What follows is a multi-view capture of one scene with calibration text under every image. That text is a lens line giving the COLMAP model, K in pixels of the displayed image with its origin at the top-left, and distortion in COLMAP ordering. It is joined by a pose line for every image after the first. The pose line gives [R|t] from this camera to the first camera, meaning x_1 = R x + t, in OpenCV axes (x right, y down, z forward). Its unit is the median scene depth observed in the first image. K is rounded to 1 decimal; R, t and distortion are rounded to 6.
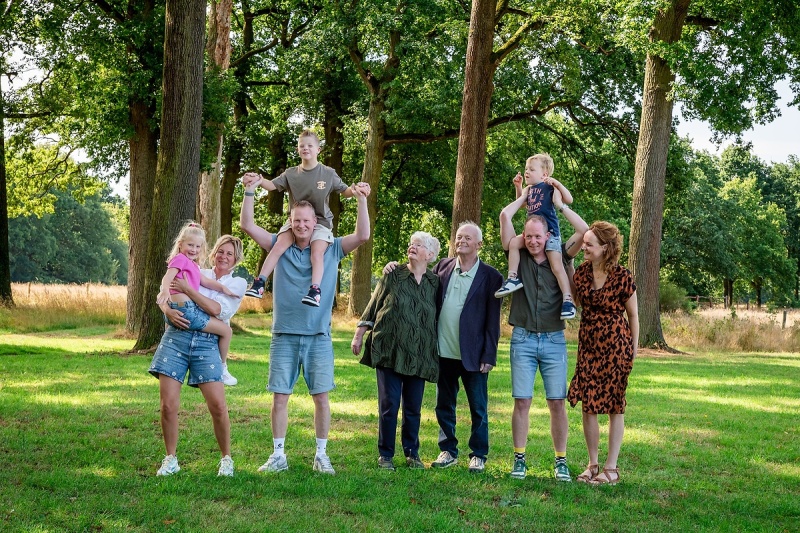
lens RADIAL K [[1610.7, 0, 400.0], [0, 1610.7, 266.5], [0, 0, 1]] dist [0.011582, 0.079520]
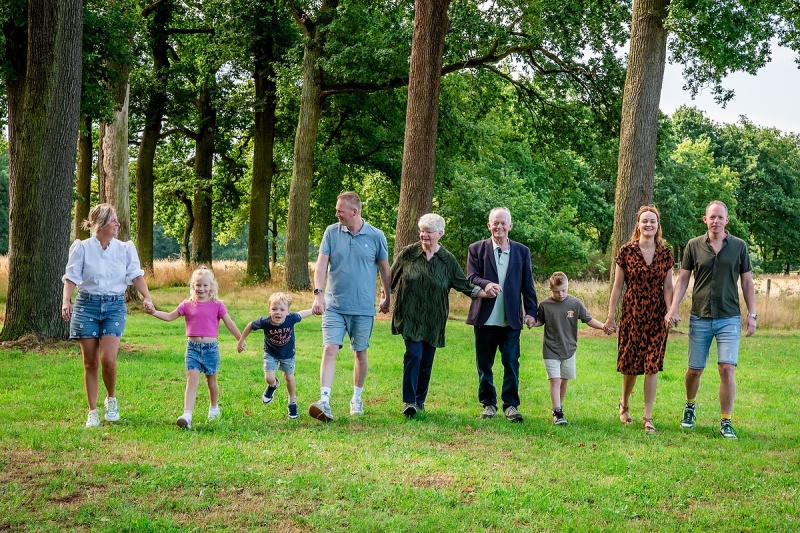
lens RADIAL K [[1610.7, 0, 400.0], [0, 1610.7, 266.5], [0, 0, 1]] dist [0.011582, 0.079520]
pose [[0.999280, -0.009390, 0.036757, -0.000217], [0.008663, 0.999765, 0.019888, 0.001004], [-0.036935, -0.019555, 0.999126, 0.104231]]
